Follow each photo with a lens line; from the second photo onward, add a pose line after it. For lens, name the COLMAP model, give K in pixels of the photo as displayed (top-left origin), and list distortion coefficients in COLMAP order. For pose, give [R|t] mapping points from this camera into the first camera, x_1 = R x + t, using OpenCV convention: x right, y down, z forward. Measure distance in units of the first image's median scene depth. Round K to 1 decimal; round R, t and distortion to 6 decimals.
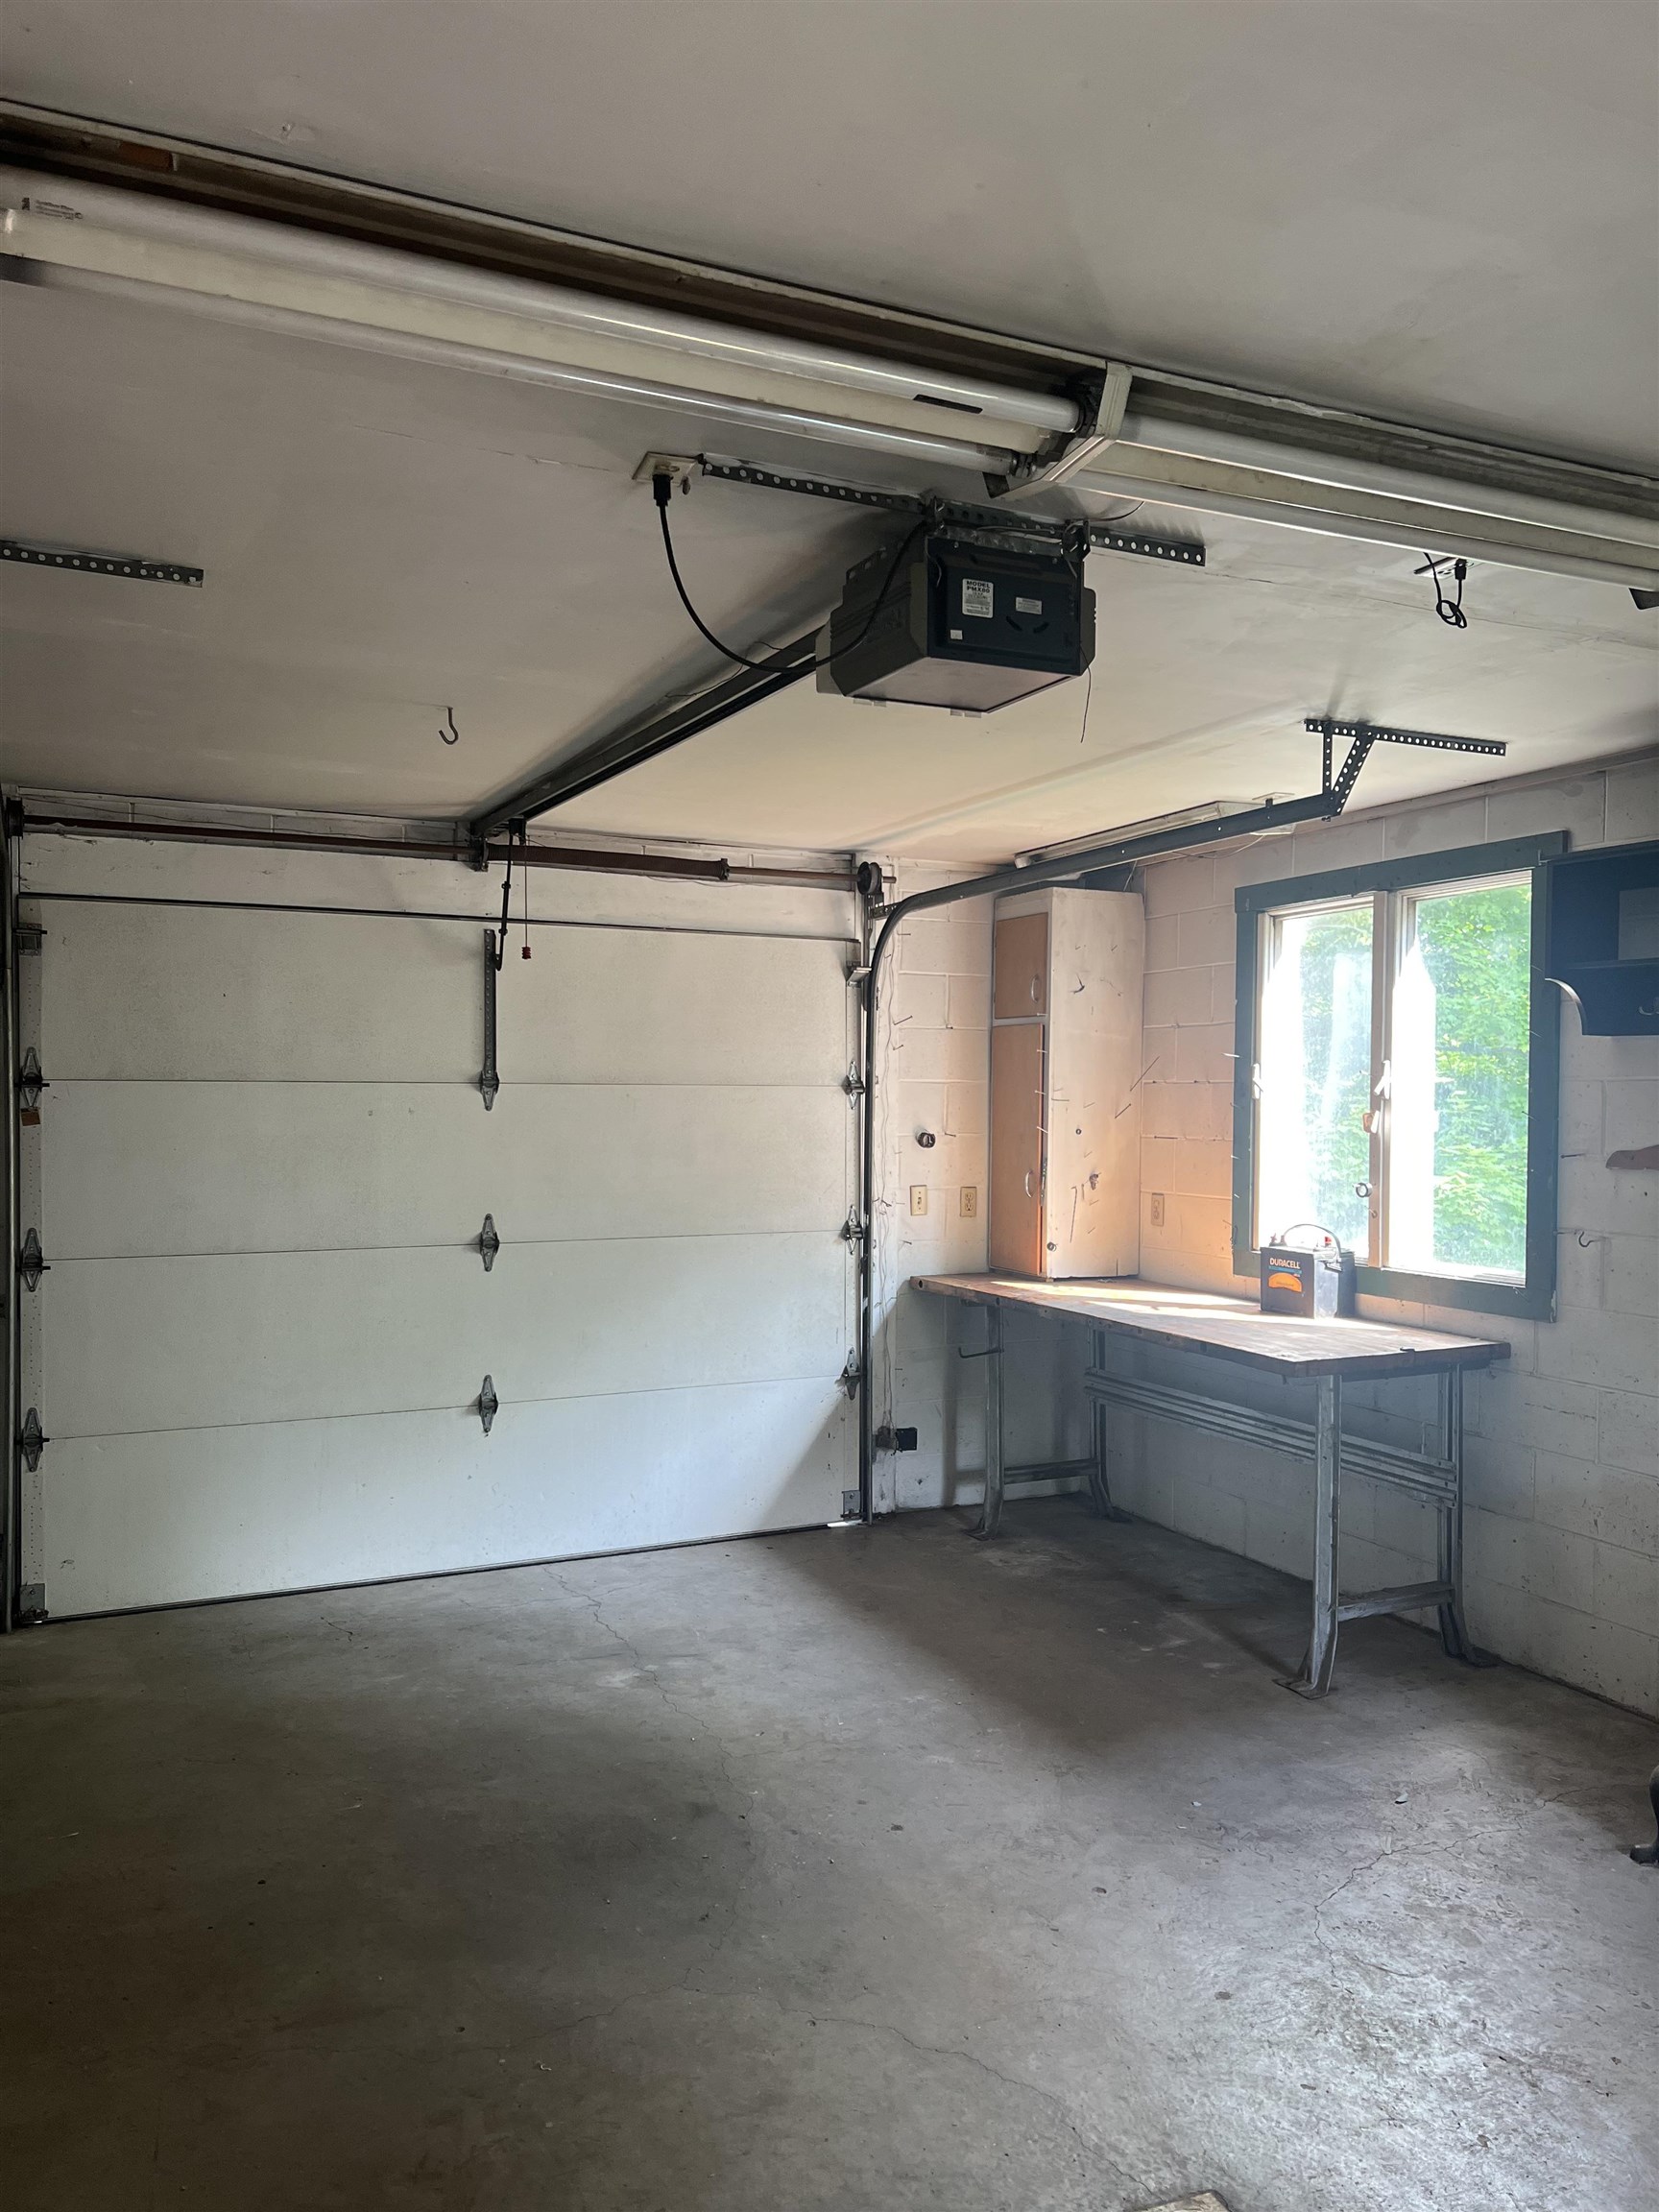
lens RADIAL K [[1667.2, 0, 829.5], [0, 1667.2, 1106.0], [0, 0, 1]] dist [0.104680, -0.182544]
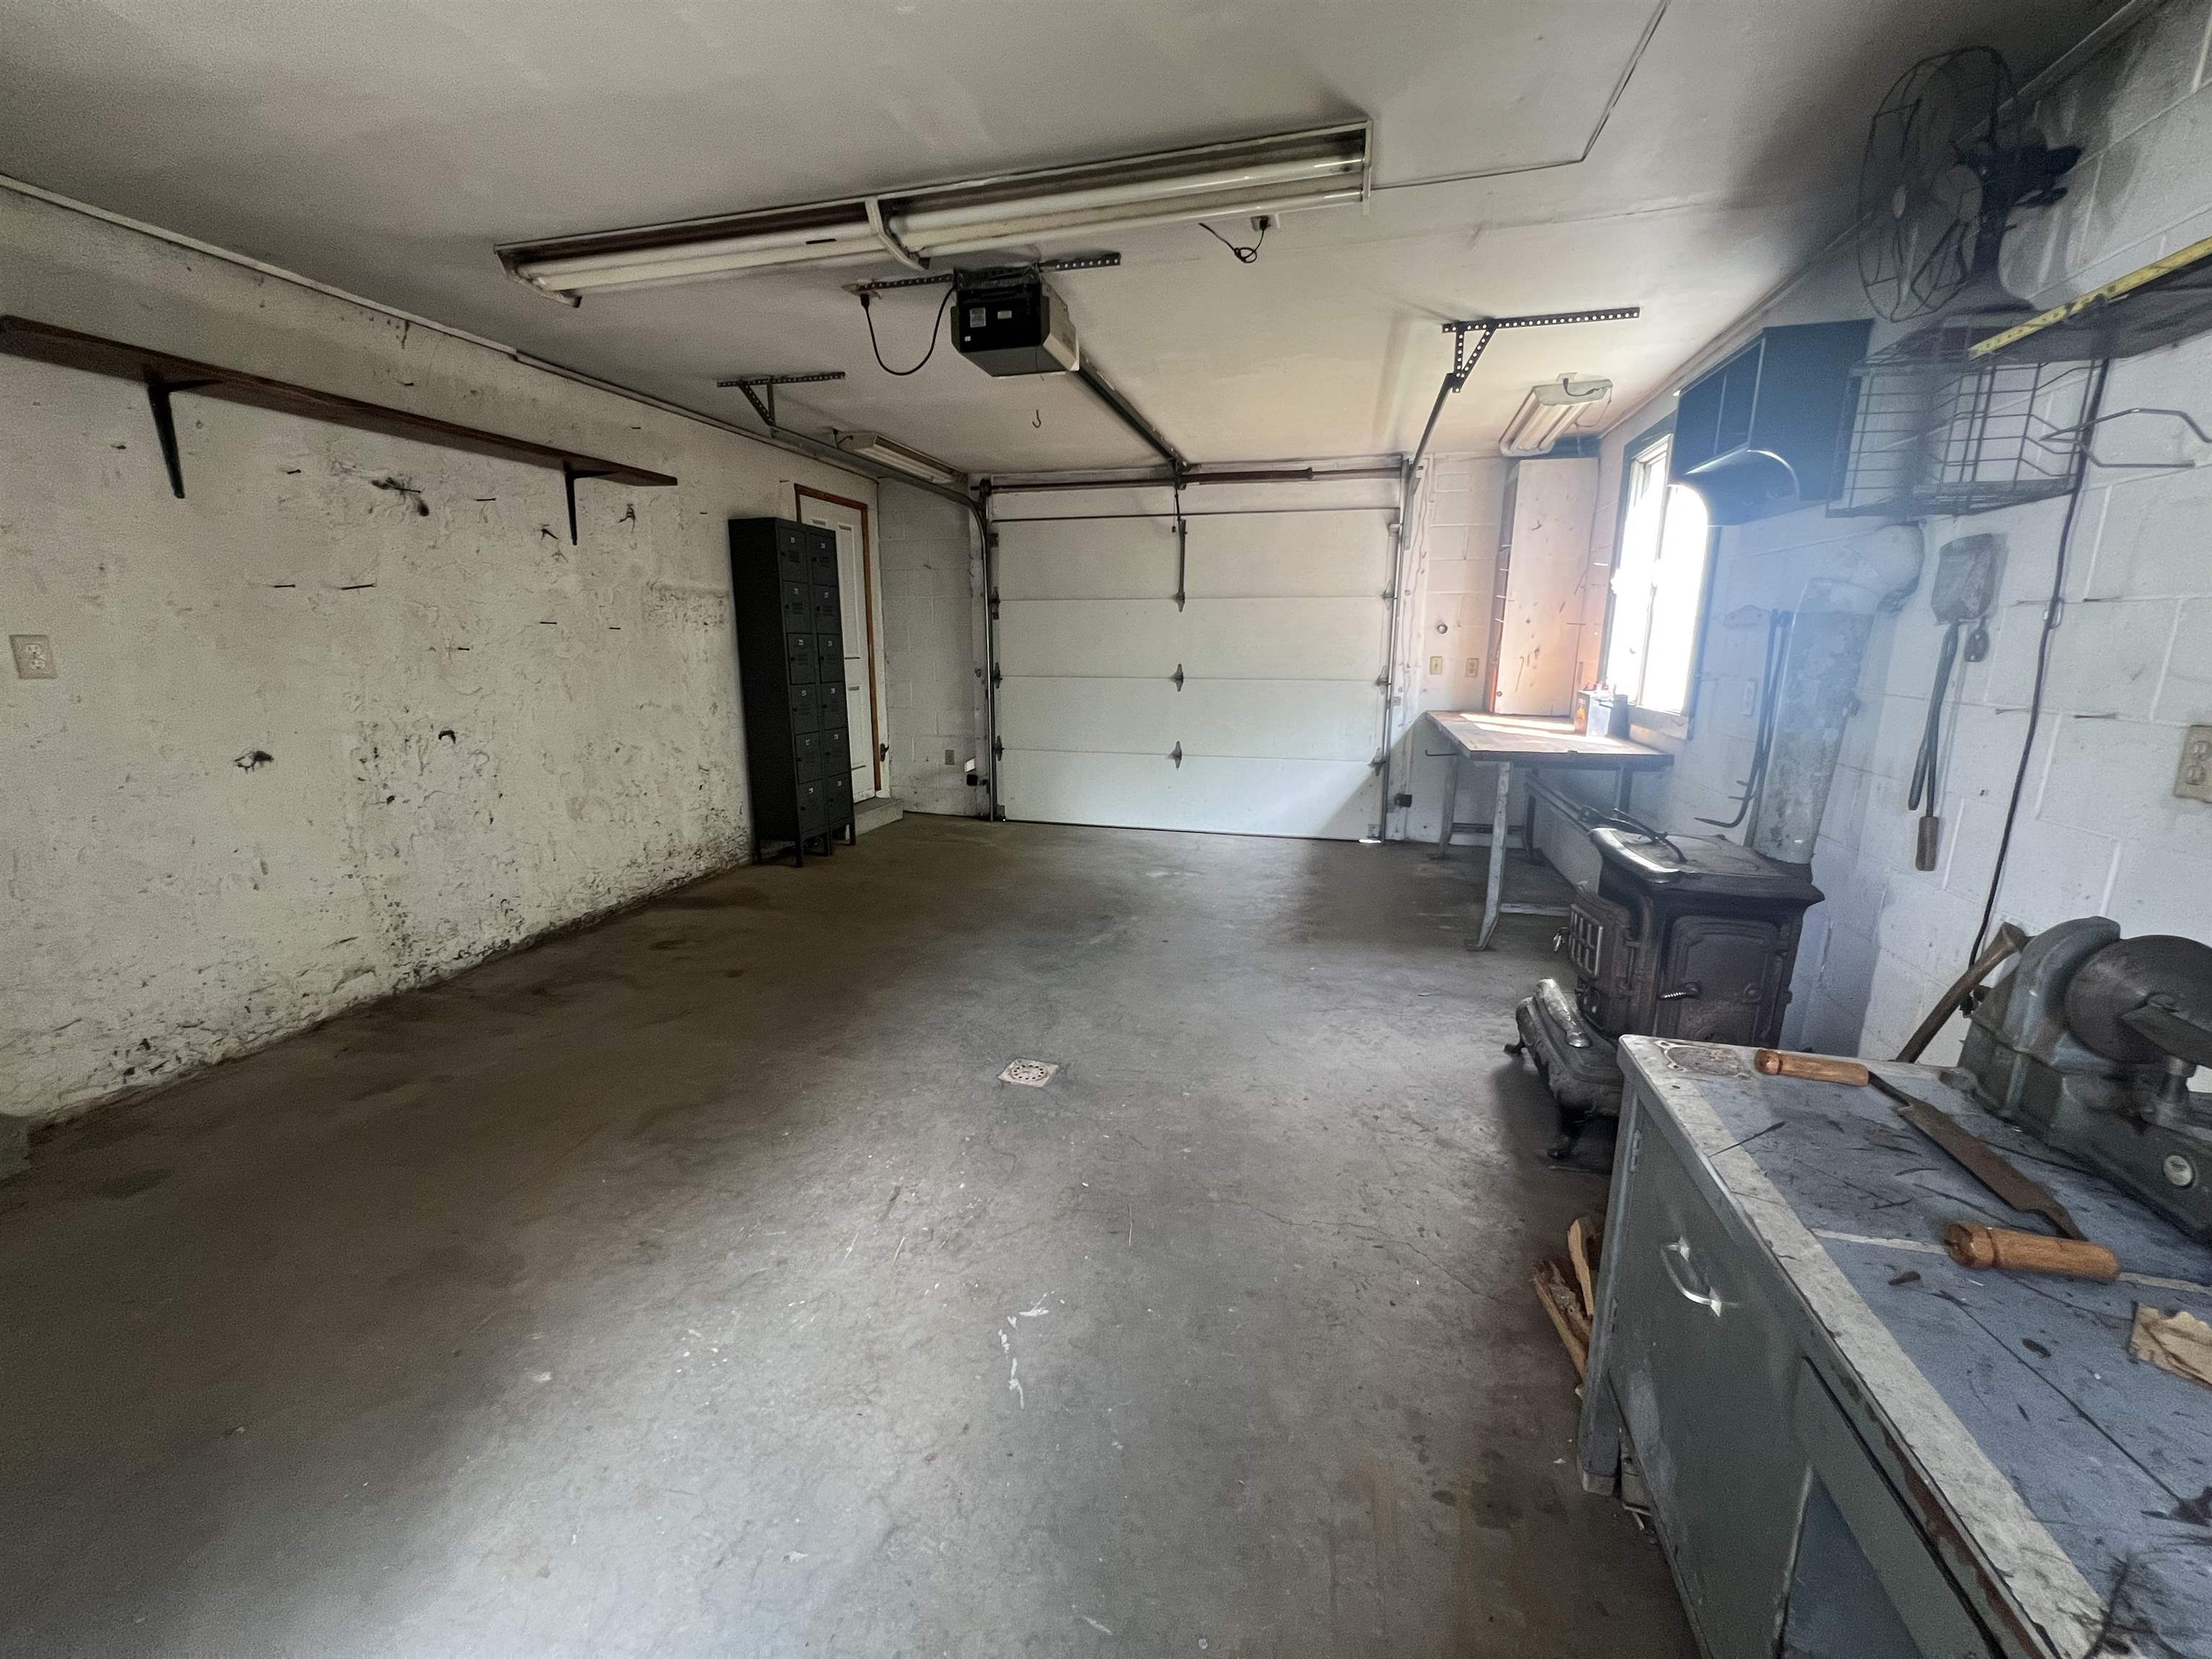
lens RADIAL K [[885.4, 0, 1089.5], [0, 885.4, 815.6], [0, 0, 1]] dist [0.000787, -0.000054]
pose [[0.756009, 0.127584, -0.642007, 0.524916], [-0.003293, 0.981549, 0.191182, 0.048346], [0.654553, -0.142421, 0.742480, 0.107569]]
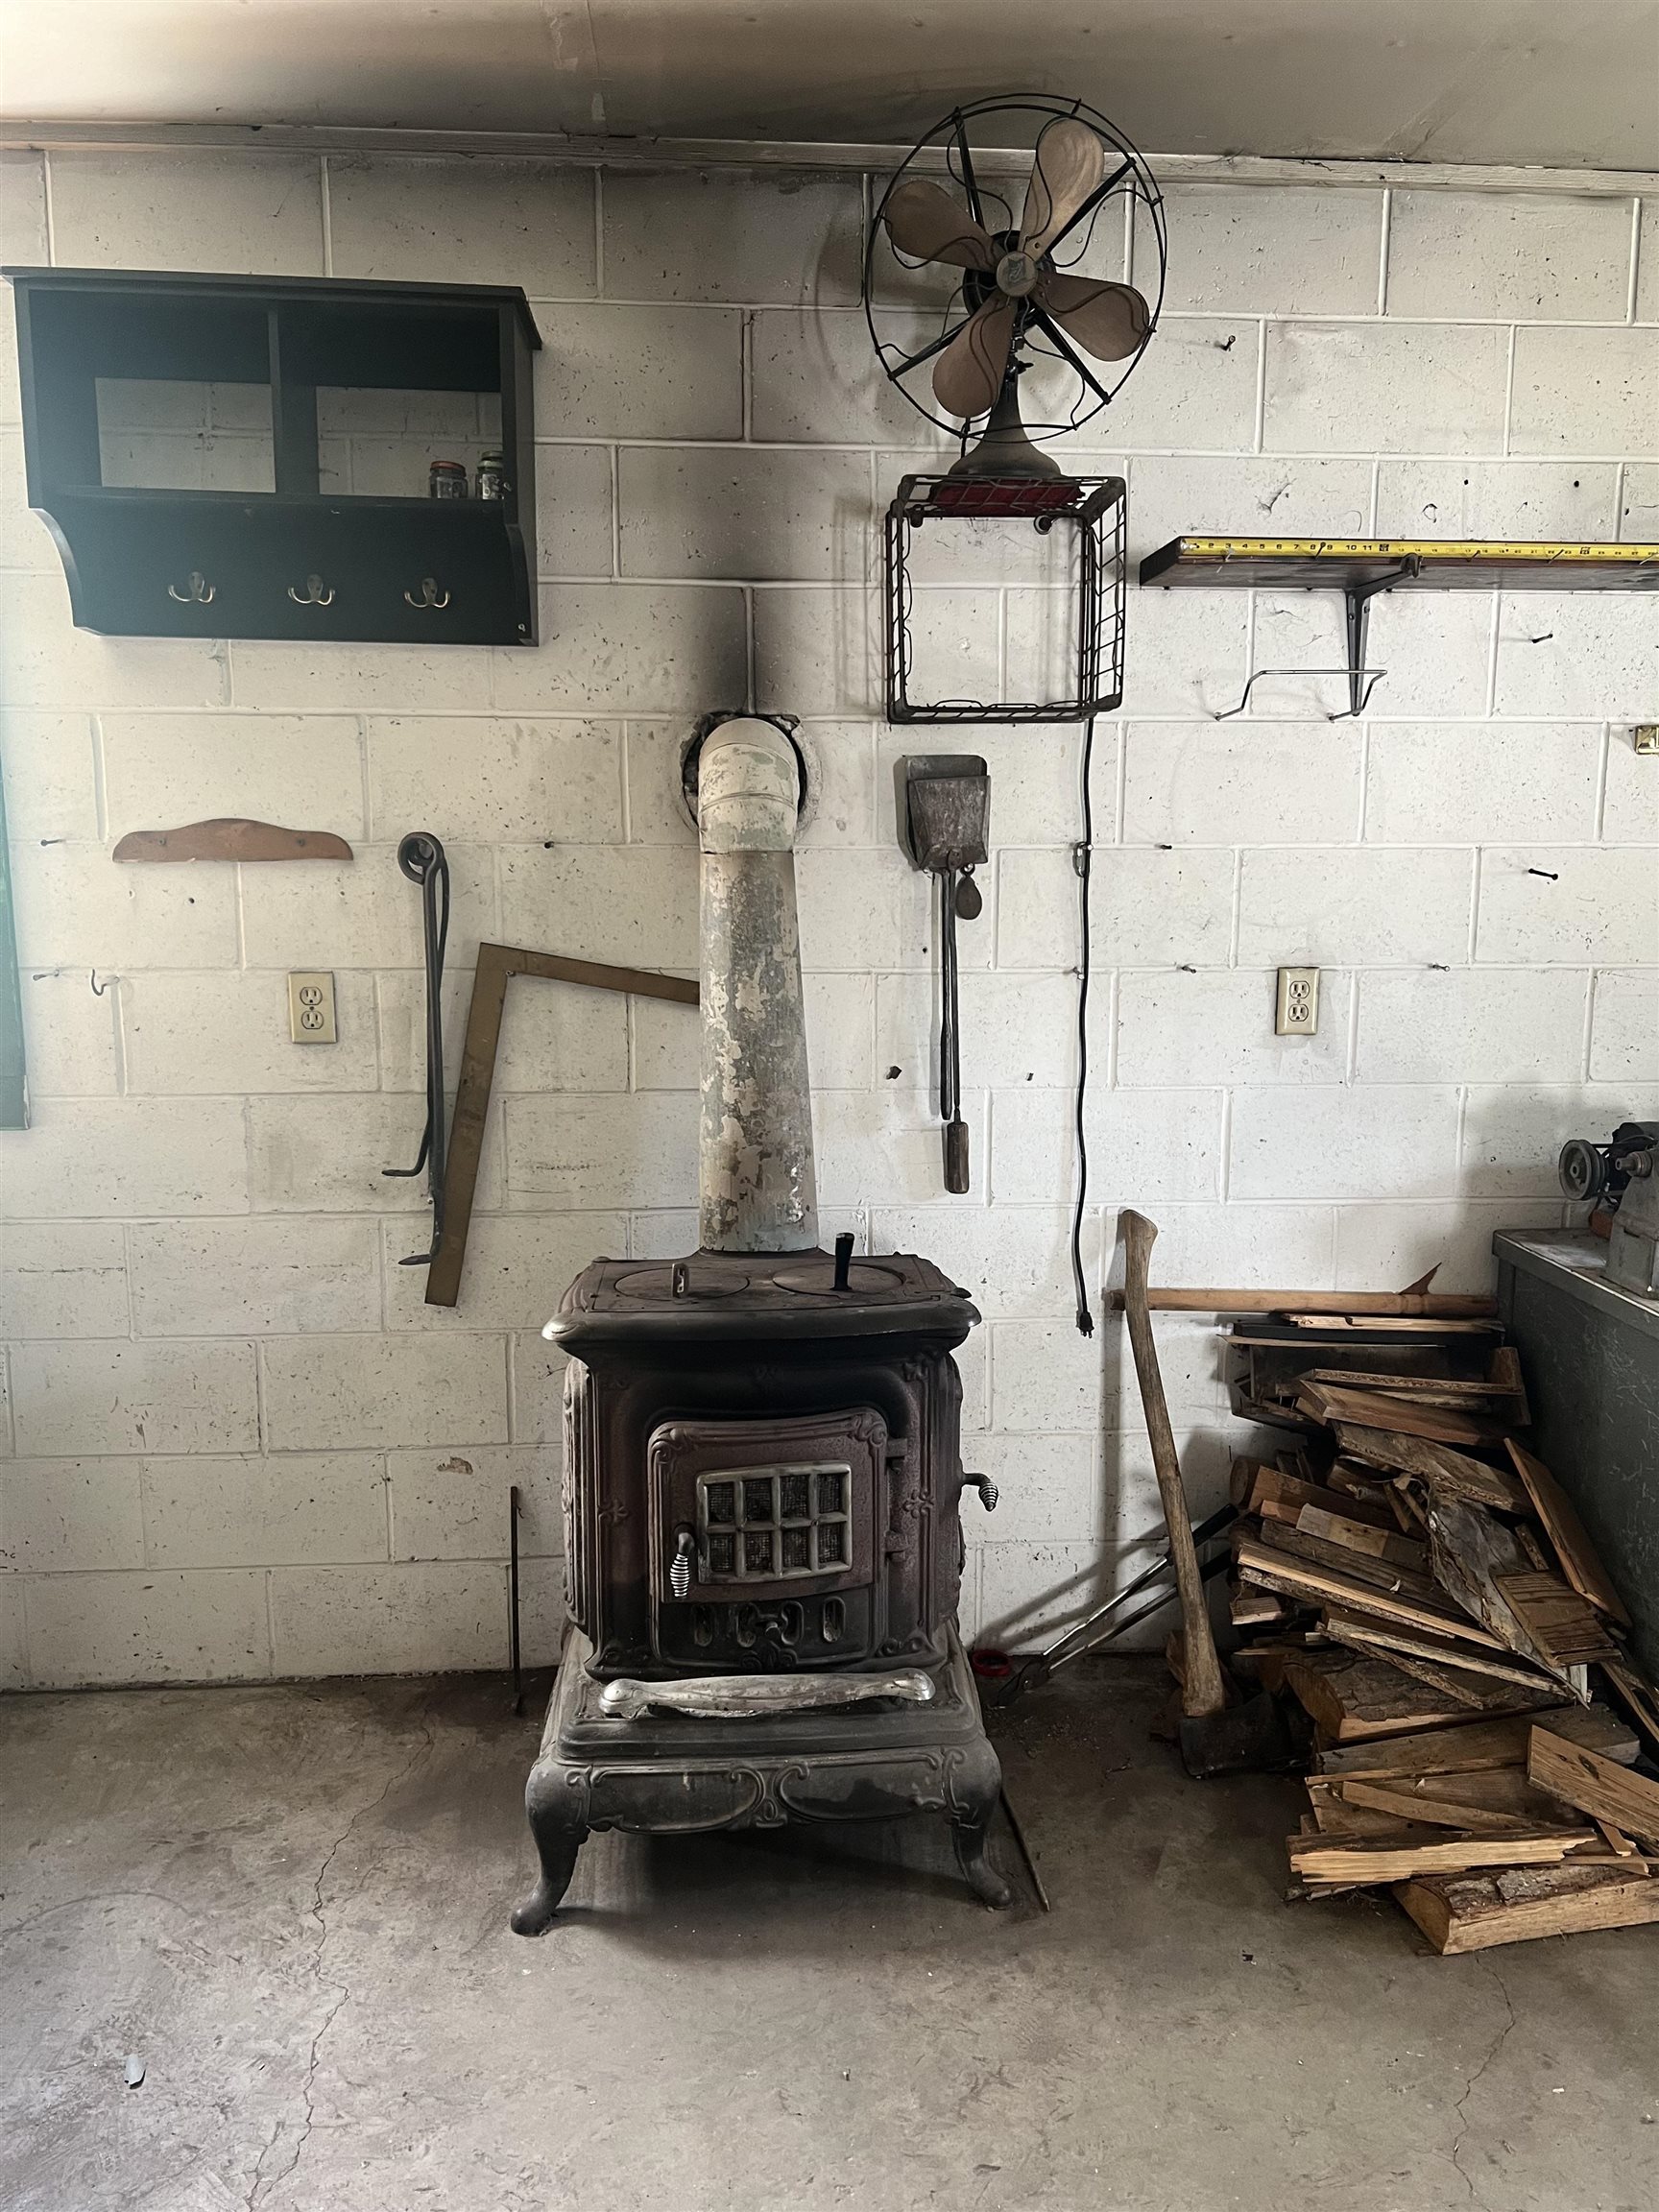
lens RADIAL K [[1700.9, 0, 829.5], [0, 1700.9, 1106.0], [0, 0, 1]] dist [0.010531, 0.004017]
pose [[0.347208, -0.155367, 0.924828, -0.026261], [0.002458, 0.986328, 0.164776, 0.021939], [-0.937785, -0.054938, 0.342843, 0.522573]]
